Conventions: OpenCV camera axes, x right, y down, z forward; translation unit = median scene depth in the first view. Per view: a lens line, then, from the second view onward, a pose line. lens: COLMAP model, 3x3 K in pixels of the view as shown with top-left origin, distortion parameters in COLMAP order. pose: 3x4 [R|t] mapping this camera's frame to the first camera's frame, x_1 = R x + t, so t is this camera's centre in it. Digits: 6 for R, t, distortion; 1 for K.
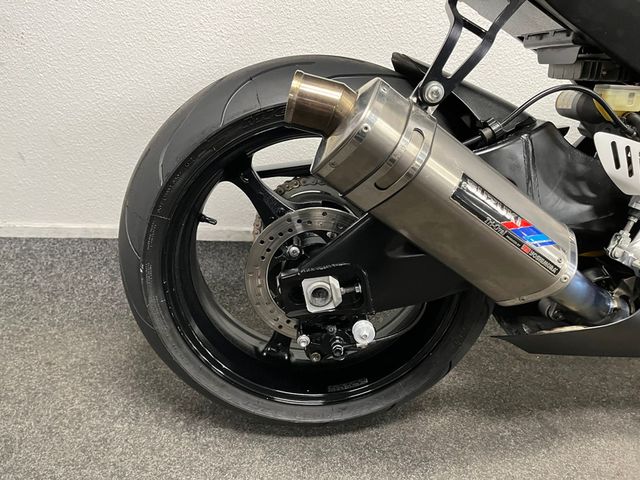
lens RADIAL K [[496.2, 0, 321.2], [0, 496.2, 238.5], [0, 0, 1]] dist [0.068976, -0.043839]
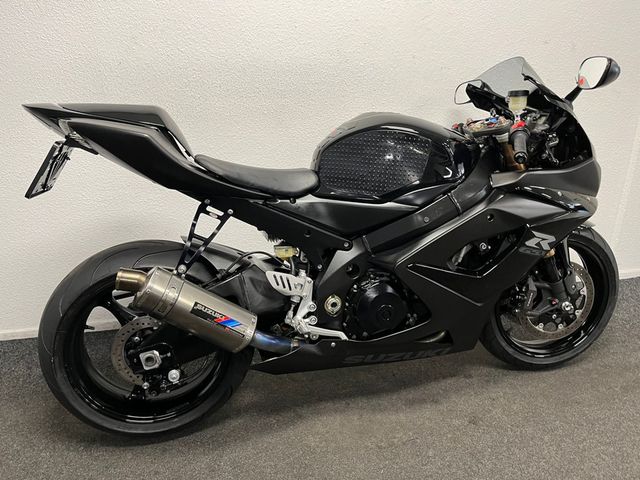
lens RADIAL K [[496.2, 0, 322.3], [0, 496.2, 238.3], [0, 0, 1]] dist [0.068976, -0.043839]
pose [[0.981326, -0.094898, 0.167311, 0.359178], [0.112337, 0.988822, -0.098034, -0.089458], [-0.156138, 0.114999, 0.981018, -1.064996]]
